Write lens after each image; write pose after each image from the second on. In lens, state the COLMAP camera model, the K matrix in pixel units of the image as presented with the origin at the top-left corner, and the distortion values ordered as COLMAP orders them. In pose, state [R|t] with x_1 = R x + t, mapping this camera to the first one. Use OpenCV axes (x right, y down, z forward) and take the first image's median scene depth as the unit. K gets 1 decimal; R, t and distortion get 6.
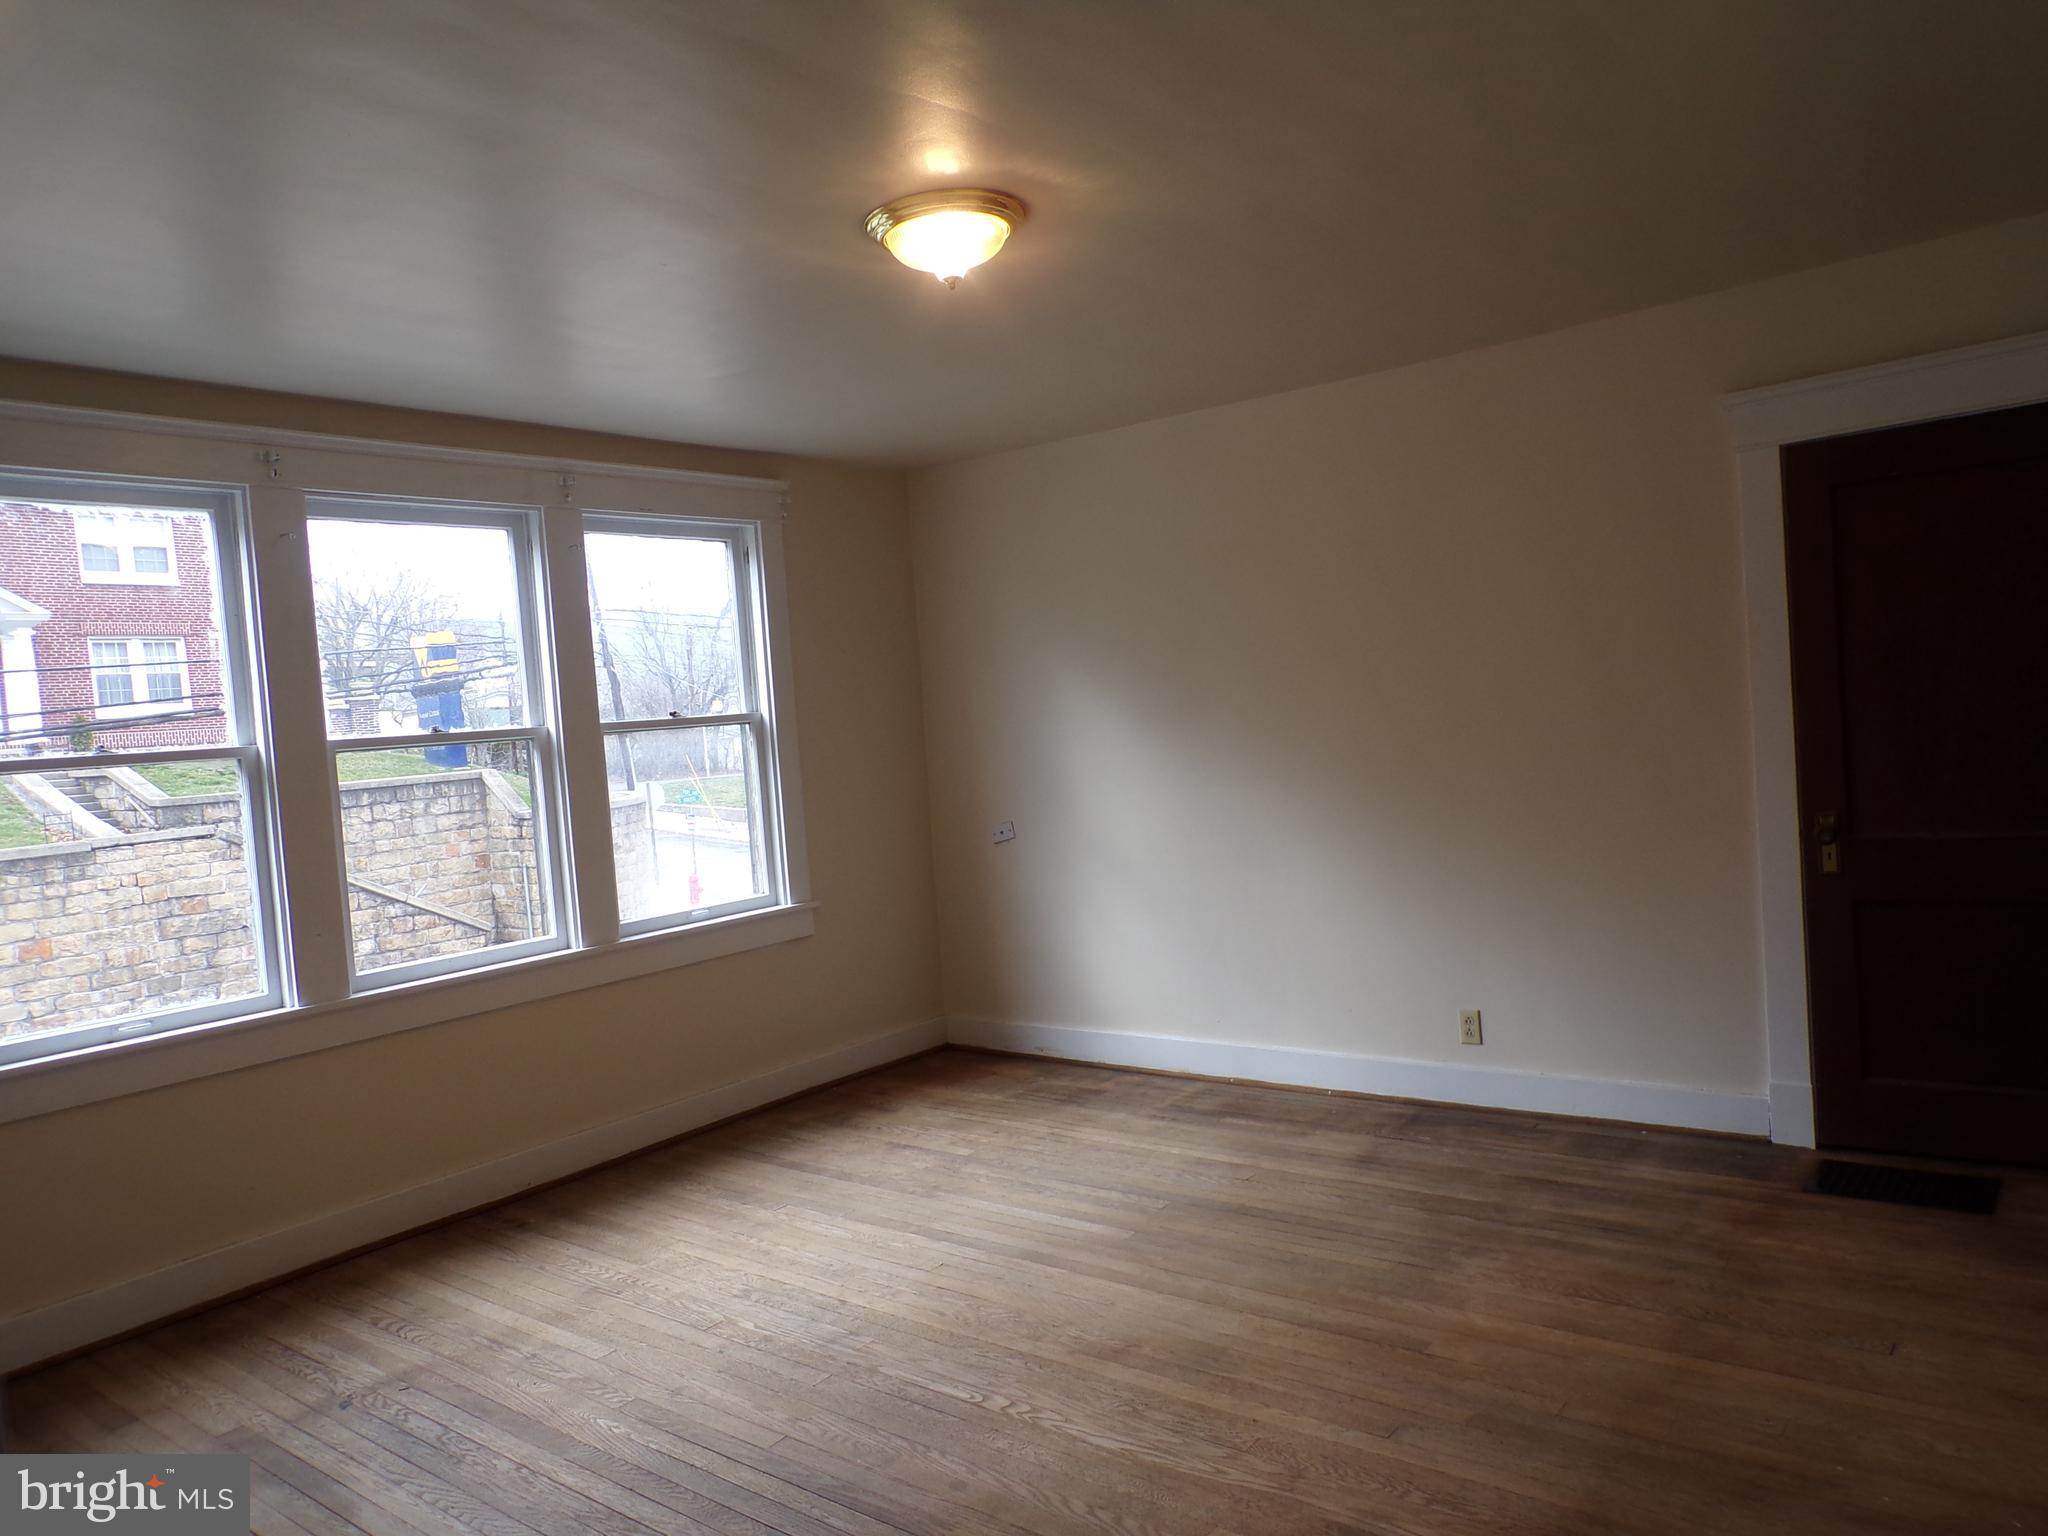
lens RADIAL K [[1377.2, 0, 1025.6], [0, 1377.2, 770.1], [0, 0, 1]] dist [-0.007096, 0.010404]
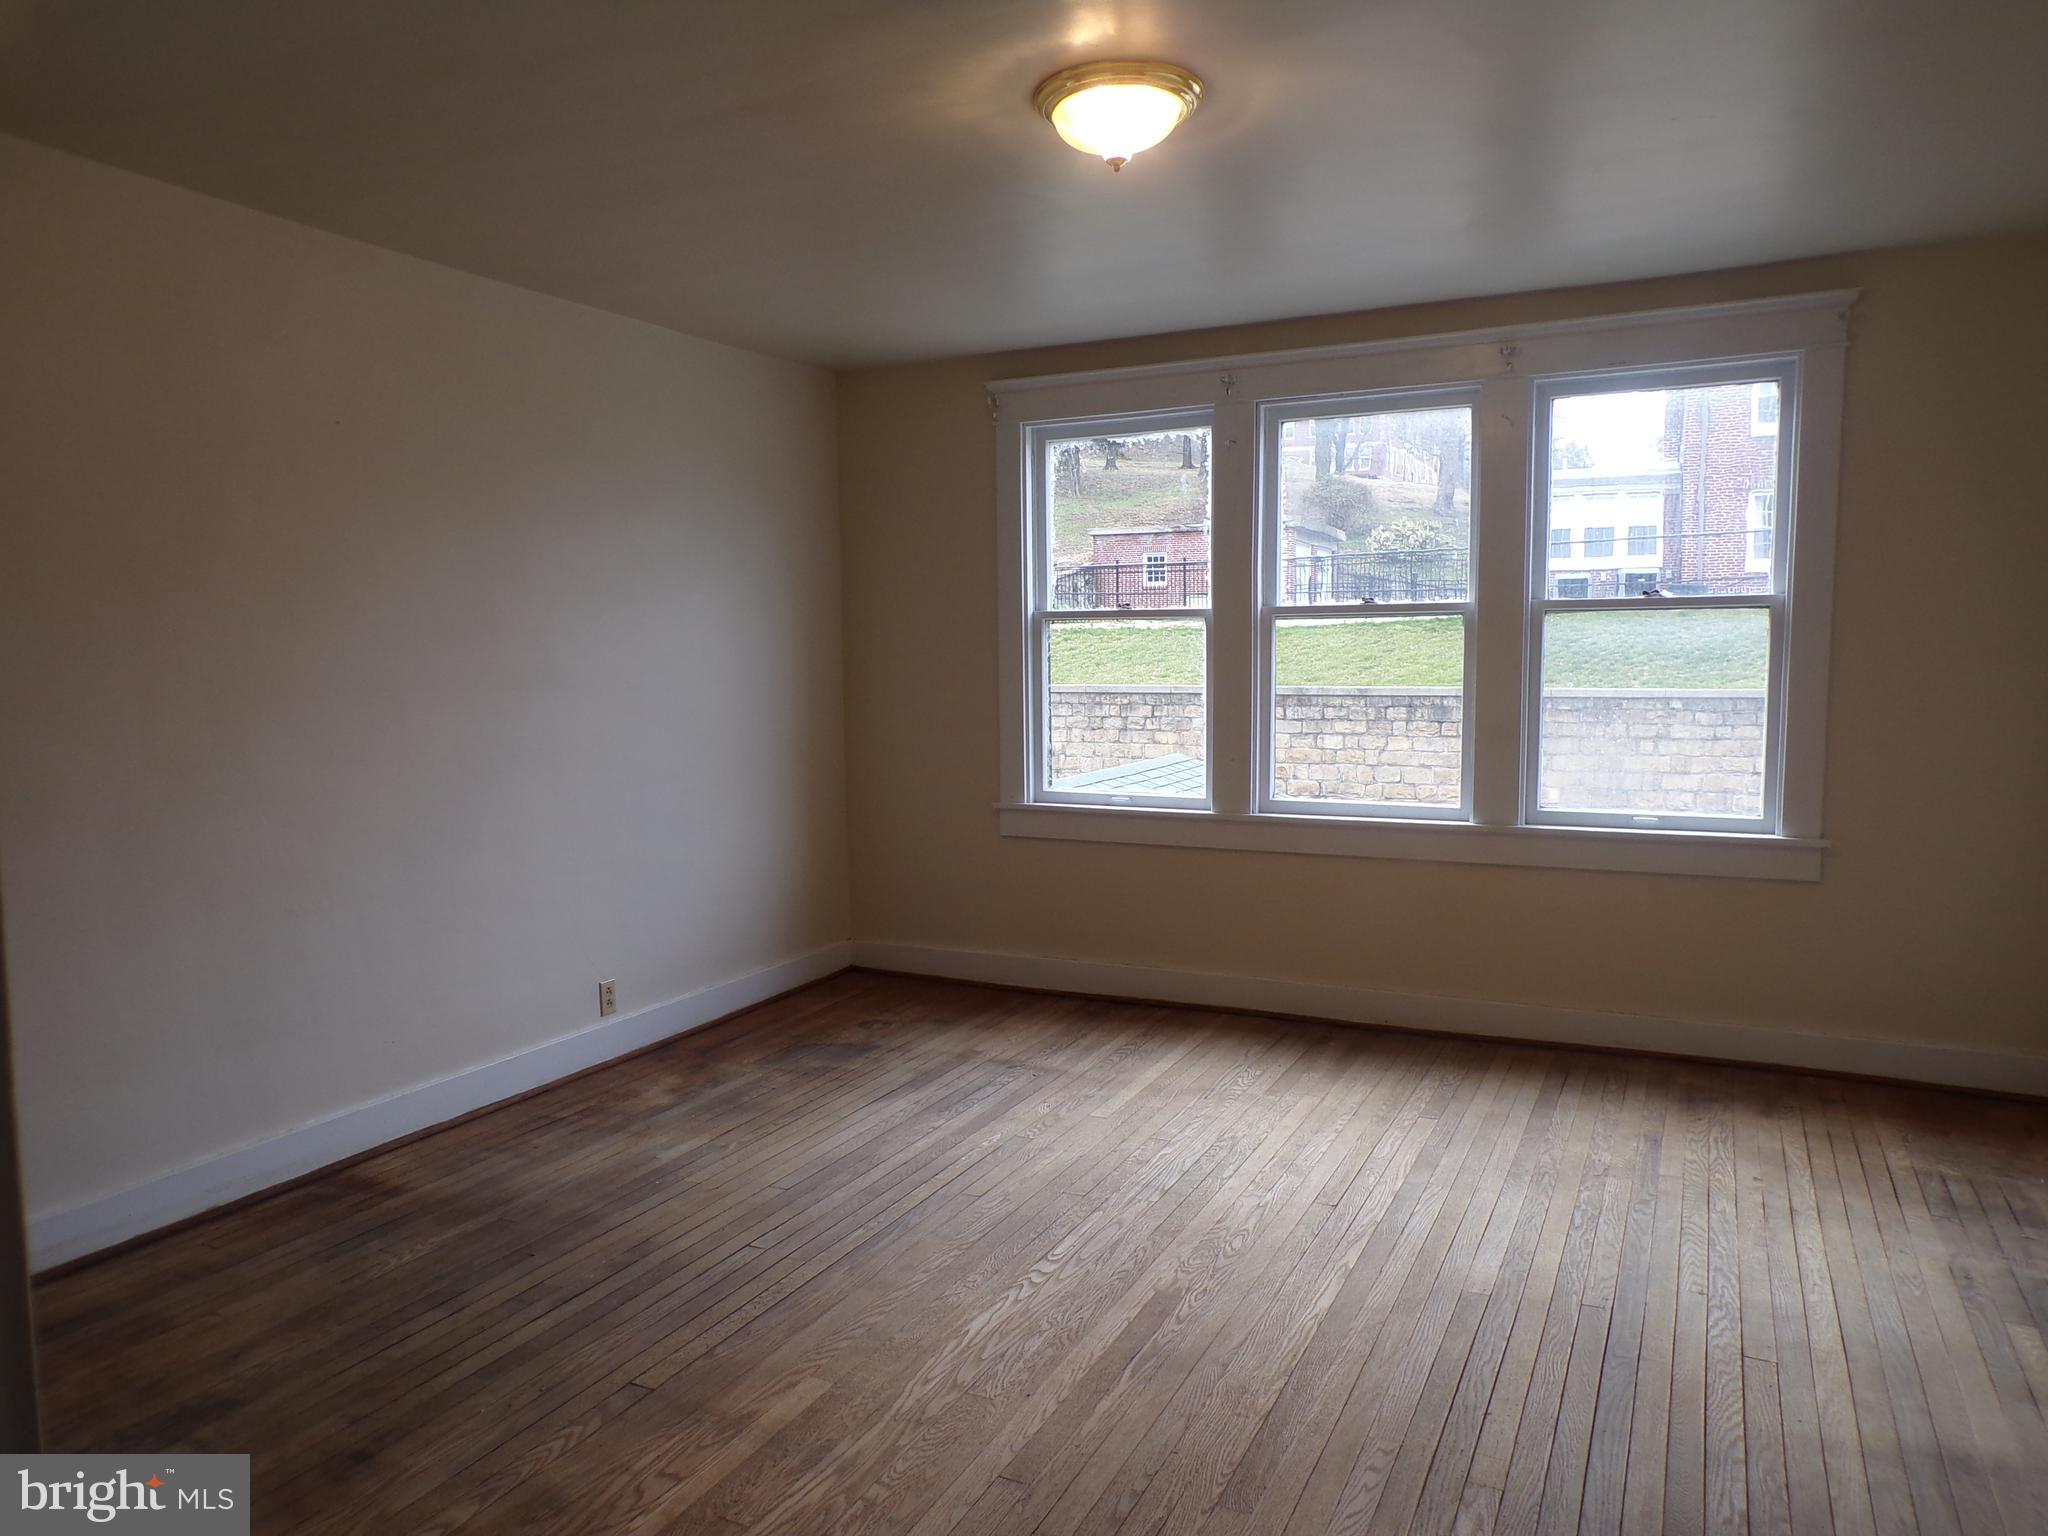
lens RADIAL K [[1377.2, 0, 1029.6], [0, 1377.2, 752.4], [0, 0, 1]] dist [-0.007096, 0.010404]
pose [[0.228219, 0.149760, -0.962023, 0.659849], [-0.048916, 0.988615, 0.142295, -0.057858], [0.972380, 0.014584, 0.232946, 0.517212]]
